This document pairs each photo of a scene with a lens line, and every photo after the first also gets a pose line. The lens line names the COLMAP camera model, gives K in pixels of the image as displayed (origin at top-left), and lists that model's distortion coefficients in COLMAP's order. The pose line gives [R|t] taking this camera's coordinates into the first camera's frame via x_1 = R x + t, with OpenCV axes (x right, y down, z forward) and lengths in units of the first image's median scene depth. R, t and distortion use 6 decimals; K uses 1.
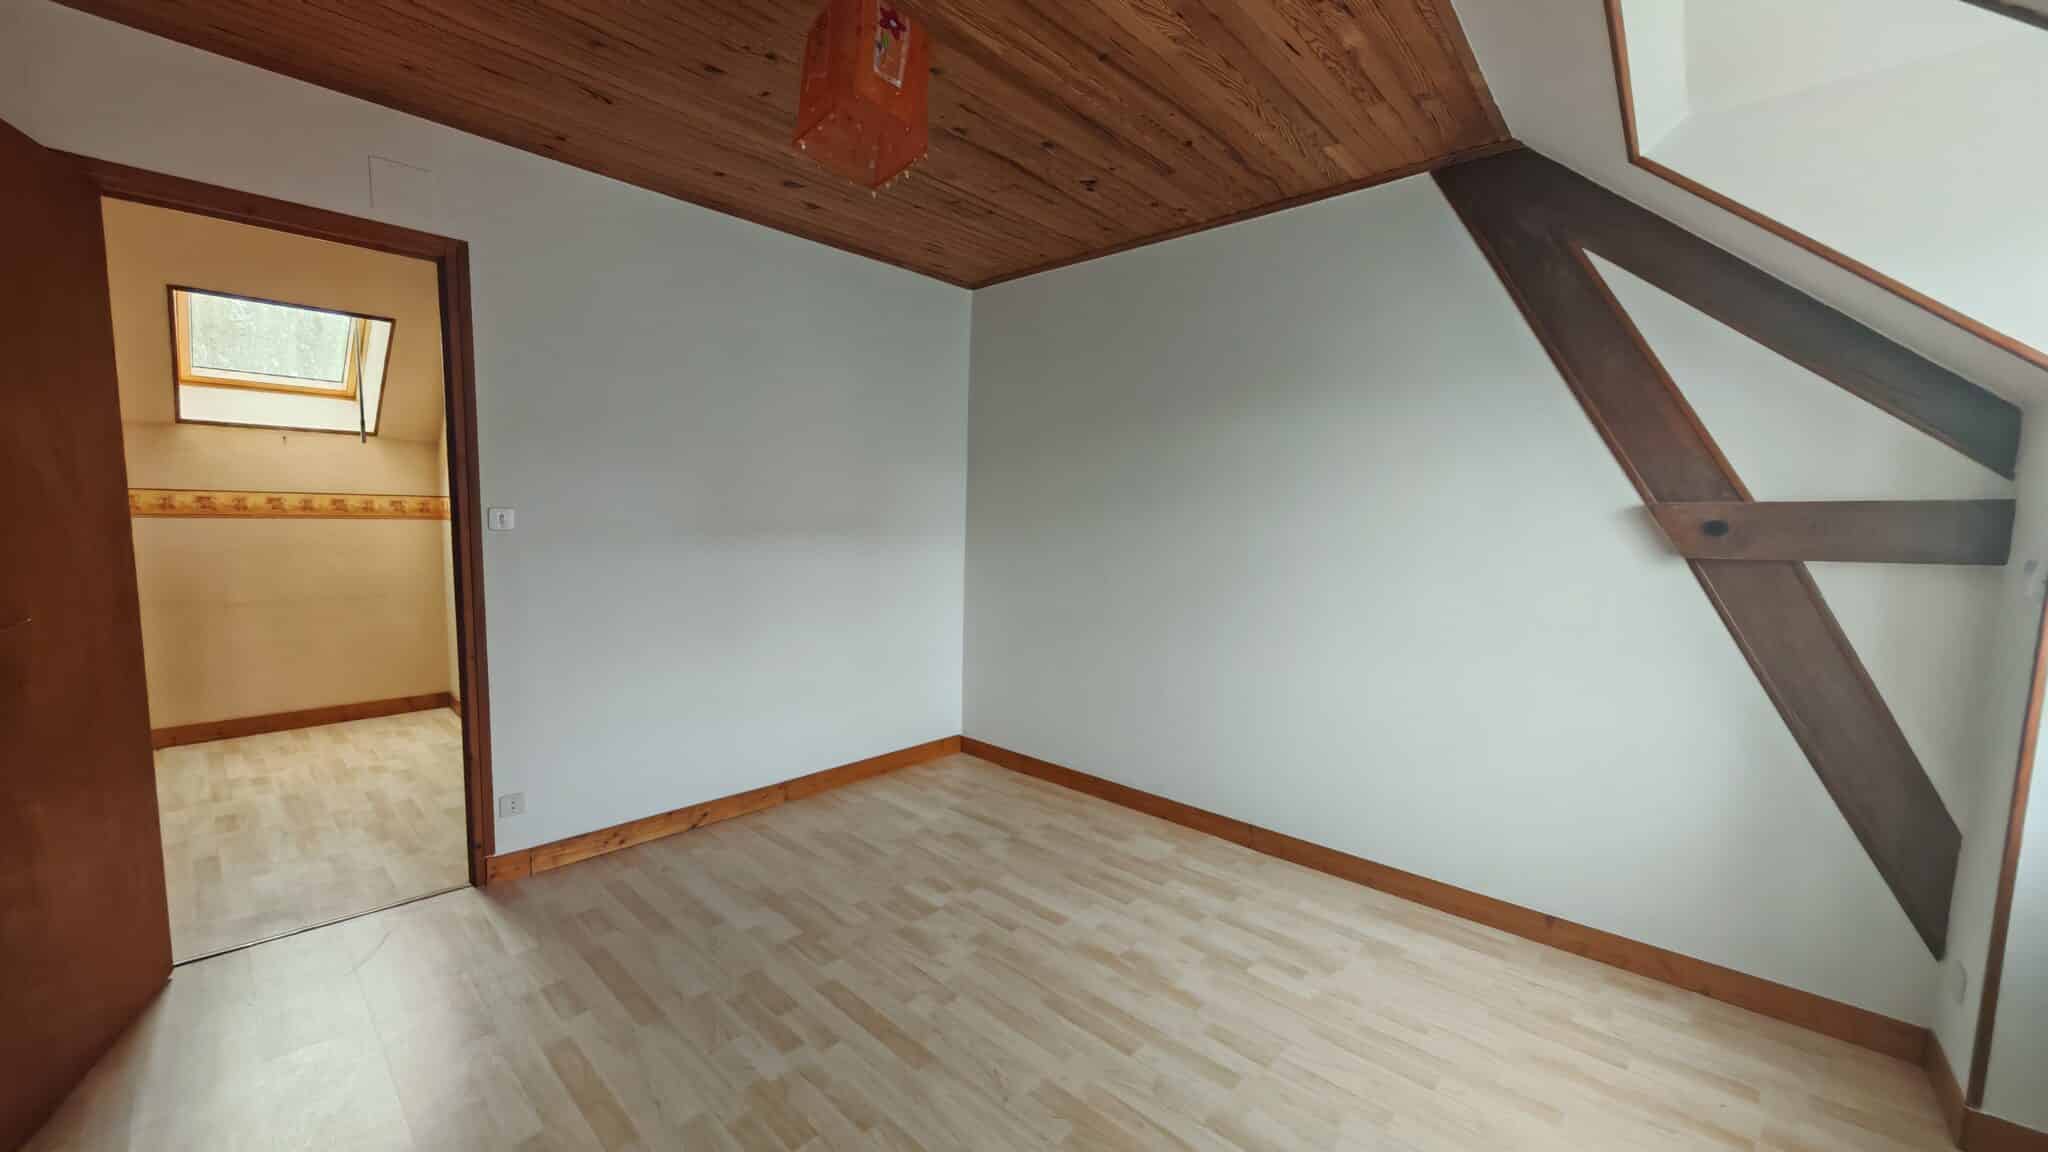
lens RADIAL K [[765.9, 0, 1022.4], [0, 765.9, 588.1], [0, 0, 1]] dist [-0.001229, 0.000243]
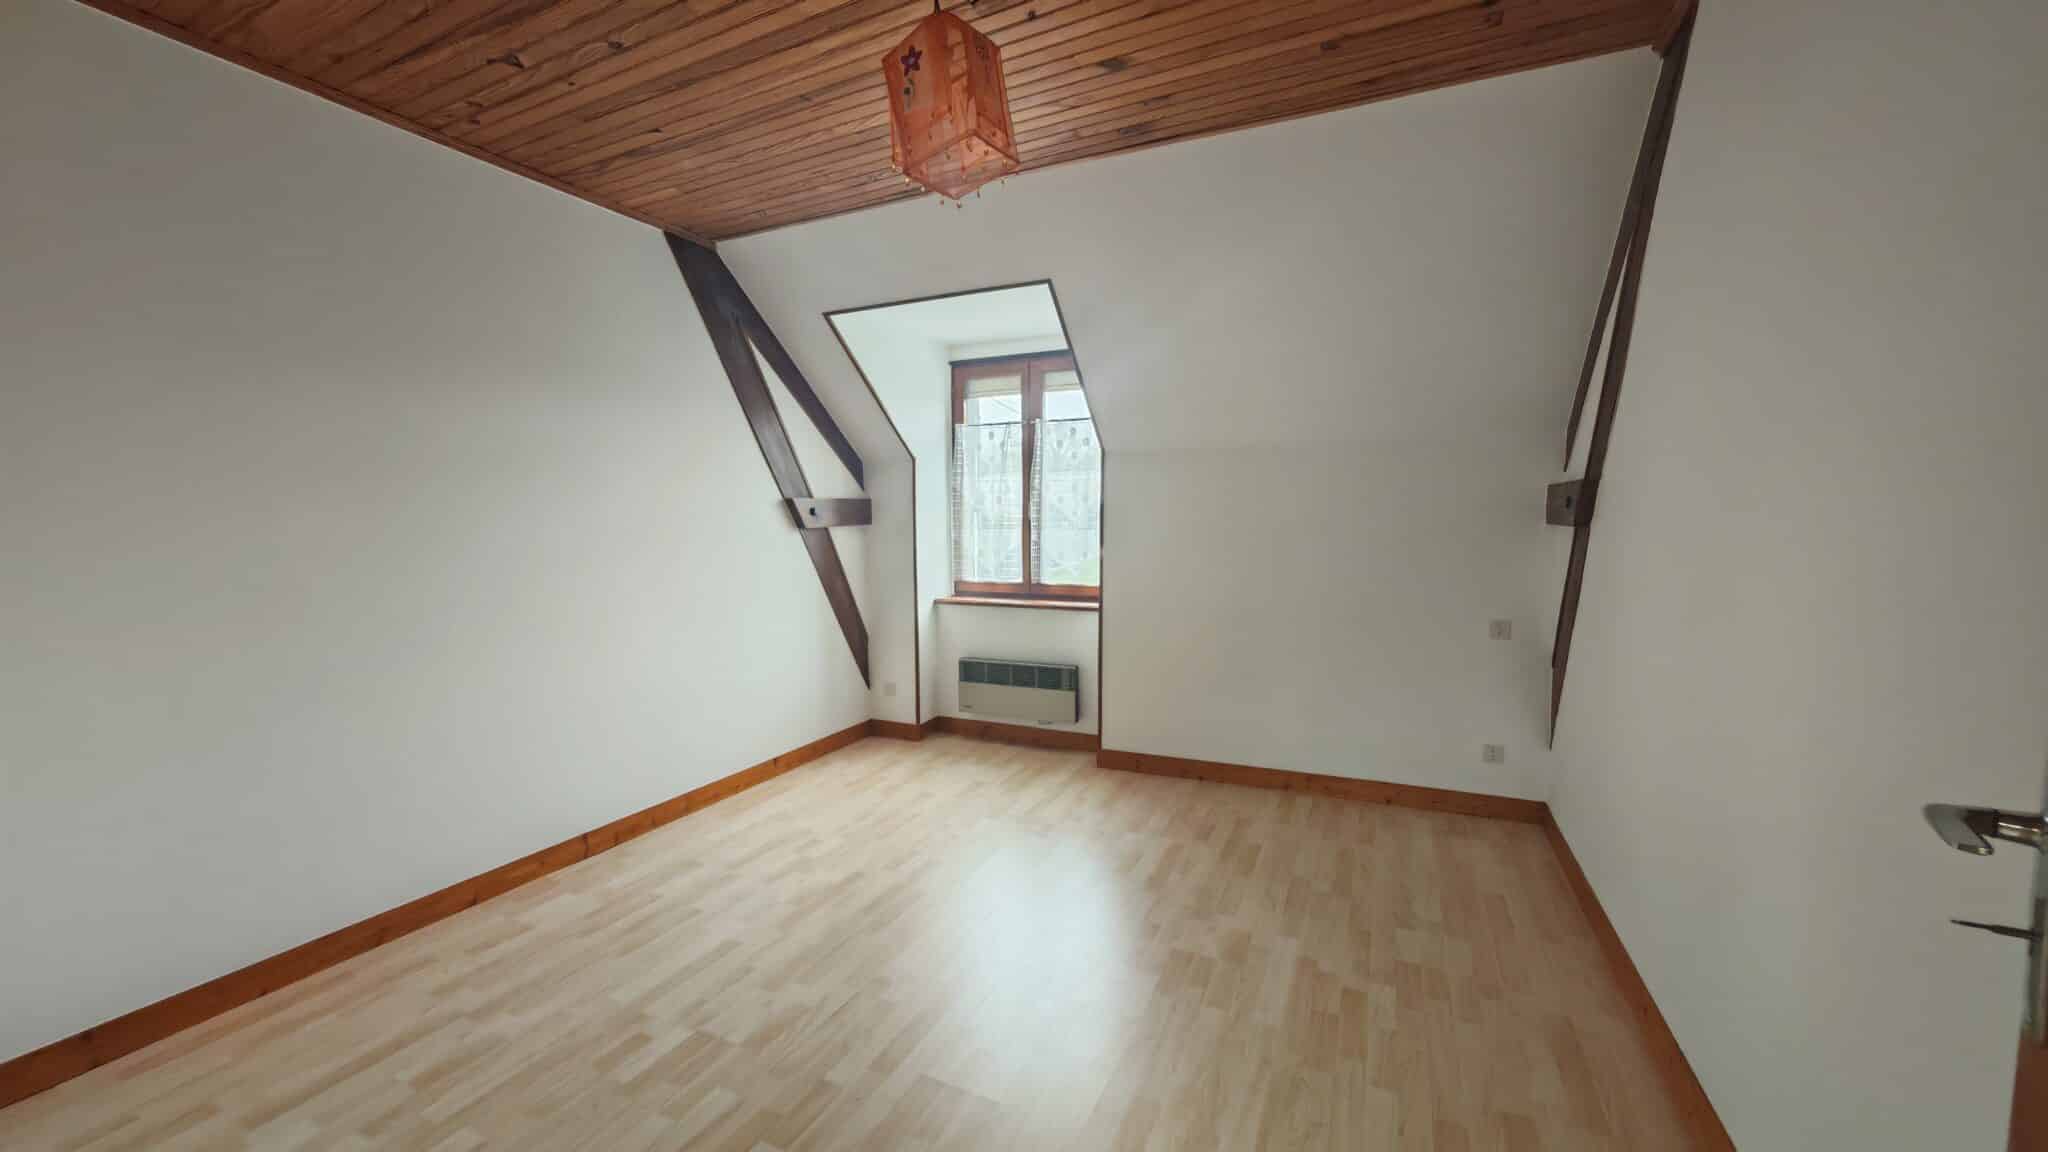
lens RADIAL K [[765.9, 0, 1022.4], [0, 765.9, 588.1], [0, 0, 1]] dist [-0.001229, 0.000243]
pose [[-0.293764, -0.107390, 0.949826, -0.886823], [0.092325, 0.985835, 0.140016, -0.089281], [-0.951409, 0.128824, -0.279689, 0.864159]]
